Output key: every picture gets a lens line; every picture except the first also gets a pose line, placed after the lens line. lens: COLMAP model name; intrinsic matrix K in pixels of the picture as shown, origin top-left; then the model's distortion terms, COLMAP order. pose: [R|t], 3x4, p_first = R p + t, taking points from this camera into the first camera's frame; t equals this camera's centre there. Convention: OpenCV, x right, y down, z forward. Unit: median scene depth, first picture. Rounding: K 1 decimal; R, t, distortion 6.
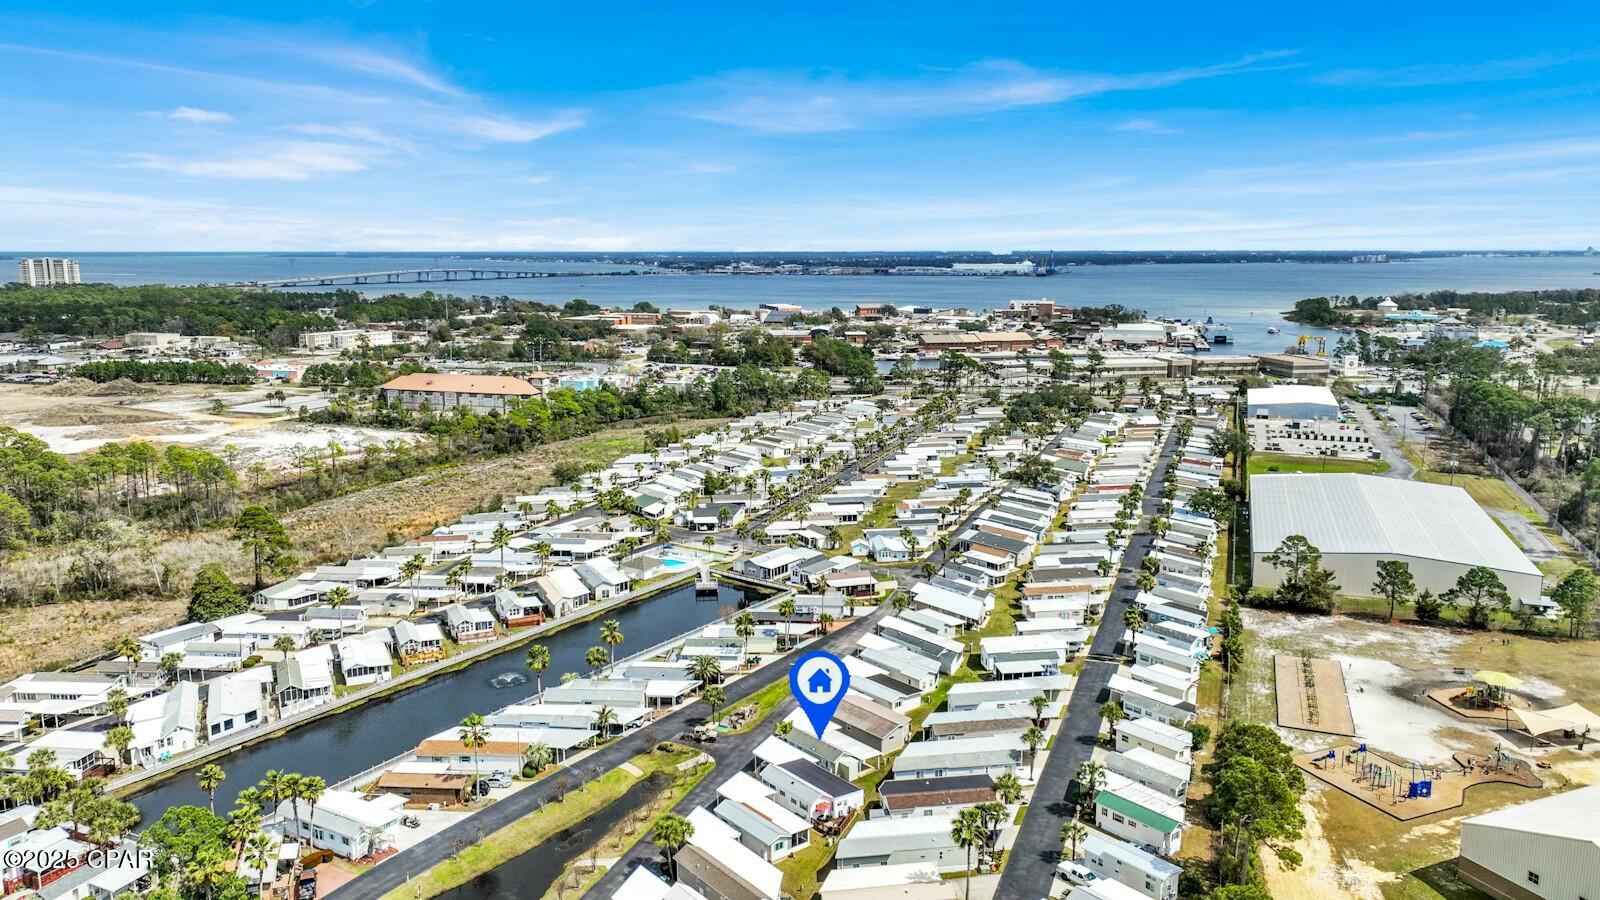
lens RADIAL K [[1154.0, 0, 803.3], [0, 1154.0, 472.1], [0, 0, 1]] dist [0.006273, 0.004397]
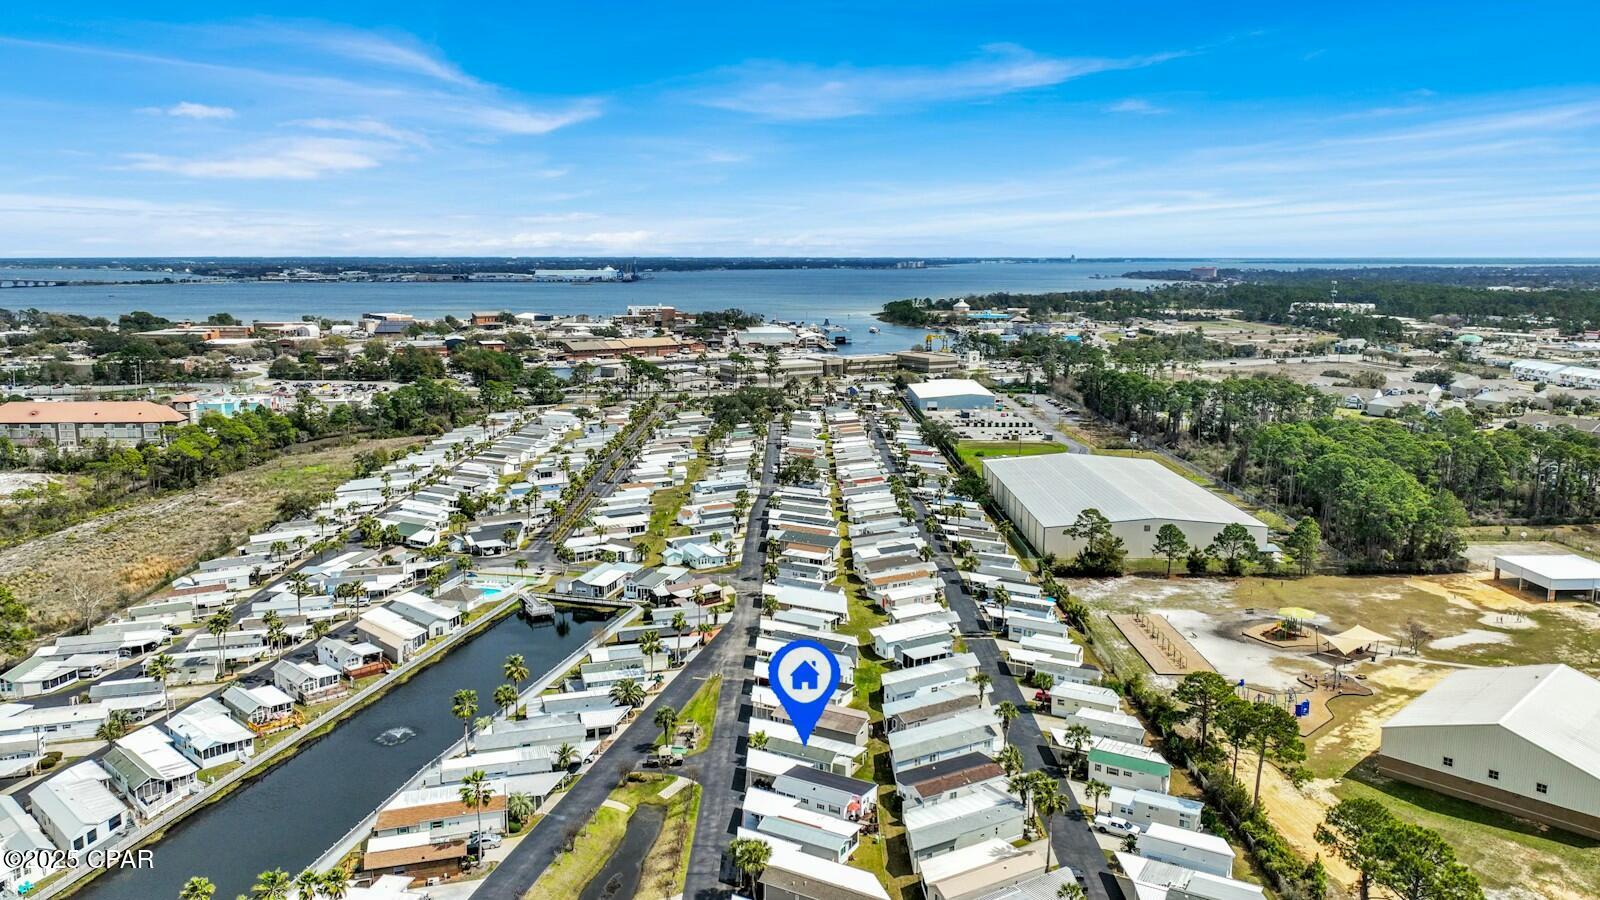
lens RADIAL K [[1154.0, 0, 803.3], [0, 1154.0, 472.1], [0, 0, 1]] dist [0.006273, 0.004397]
pose [[0.933635, -0.064664, 0.352340, -0.155842], [0.066419, 0.997766, 0.007118, -0.005622], [-0.352013, 0.016757, 0.935845, 0.026969]]
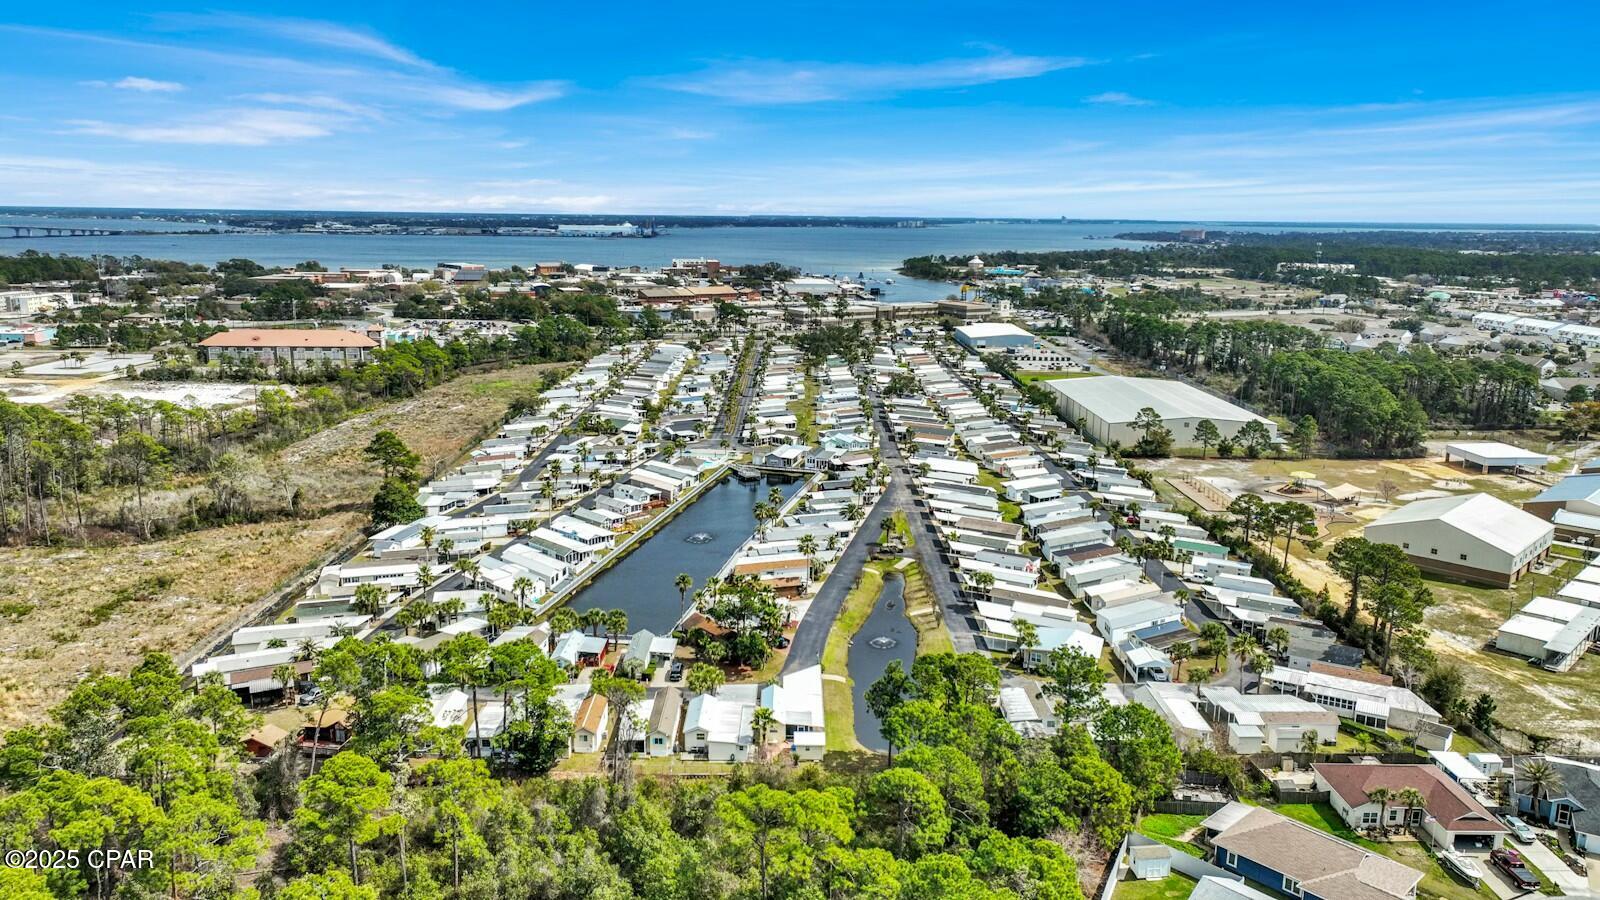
lens RADIAL K [[1110.4, 0, 796.9], [0, 1110.4, 453.8], [0, 0, 1]] dist [0.008237, 0.000807]
pose [[0.934508, -0.063653, 0.350205, -0.351282], [0.055173, 0.997893, 0.034149, 0.026526], [-0.351641, -0.012591, 0.936050, -0.141924]]
